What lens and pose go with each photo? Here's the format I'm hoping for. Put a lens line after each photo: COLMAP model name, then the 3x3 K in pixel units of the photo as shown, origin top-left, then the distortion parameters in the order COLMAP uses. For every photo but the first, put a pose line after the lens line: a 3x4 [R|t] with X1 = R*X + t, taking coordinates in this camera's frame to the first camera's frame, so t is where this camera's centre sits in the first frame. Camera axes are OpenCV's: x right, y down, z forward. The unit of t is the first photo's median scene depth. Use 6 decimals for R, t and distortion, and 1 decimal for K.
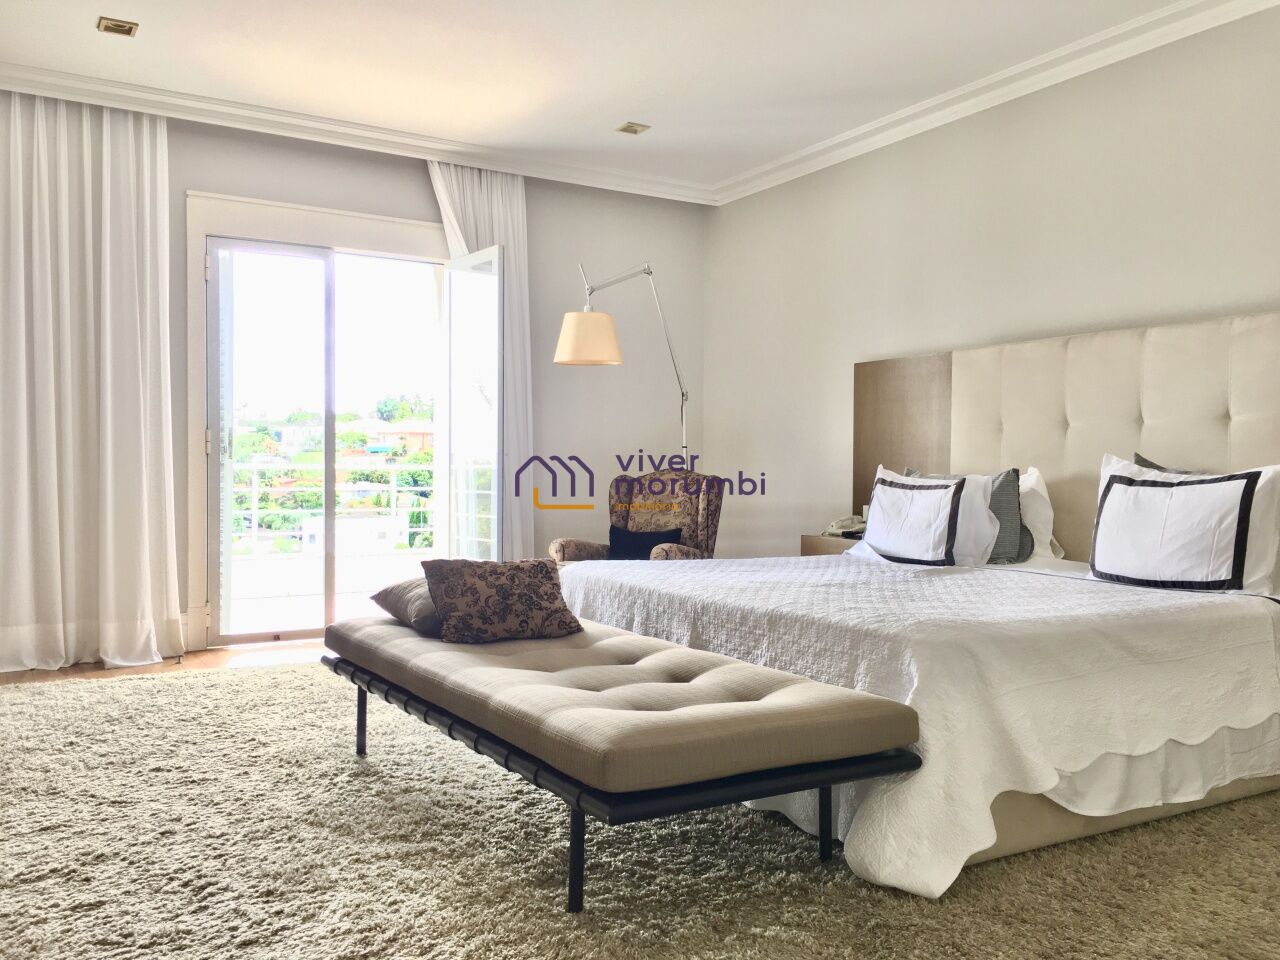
lens RADIAL K [[1094.8, 0, 640.0], [0, 1094.8, 480.0], [0, 0, 1]] dist [0.080592, -0.105421]
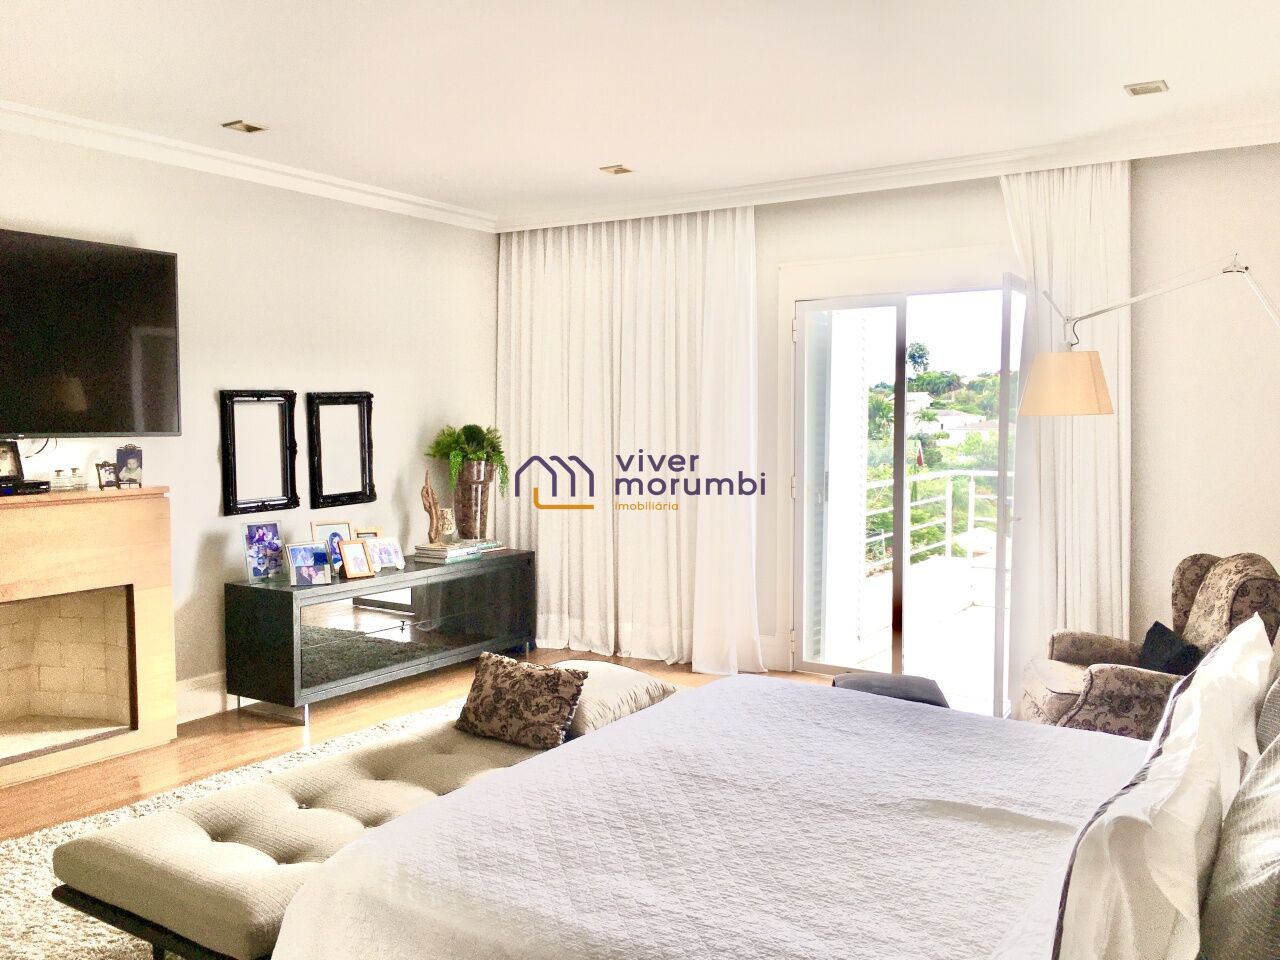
lens RADIAL K [[1094.8, 0, 640.0], [0, 1094.8, 480.0], [0, 0, 1]] dist [0.080592, -0.105421]
pose [[0.430520, 0.052012, -0.901081, 0.573225], [-0.005664, 0.998474, 0.054927, -0.108617], [0.902563, -0.018543, 0.430158, 0.413612]]
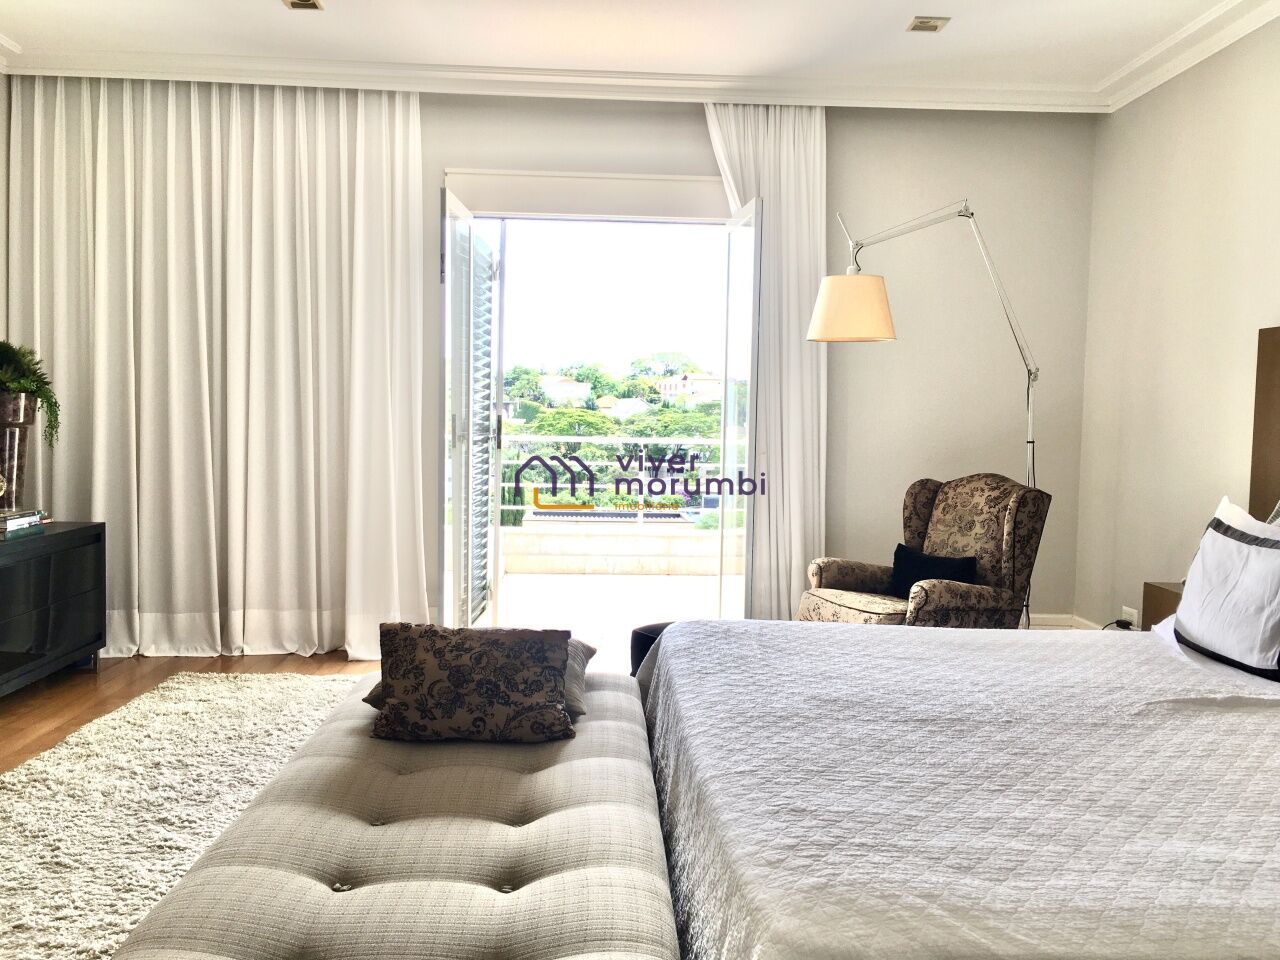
lens RADIAL K [[1094.8, 0, 640.0], [0, 1094.8, 480.0], [0, 0, 1]] dist [0.080592, -0.105421]
pose [[0.878004, 0.039876, -0.476989, 0.212764], [-0.019192, 0.998655, 0.048159, -0.044601], [0.478268, -0.033129, 0.877589, 0.252430]]
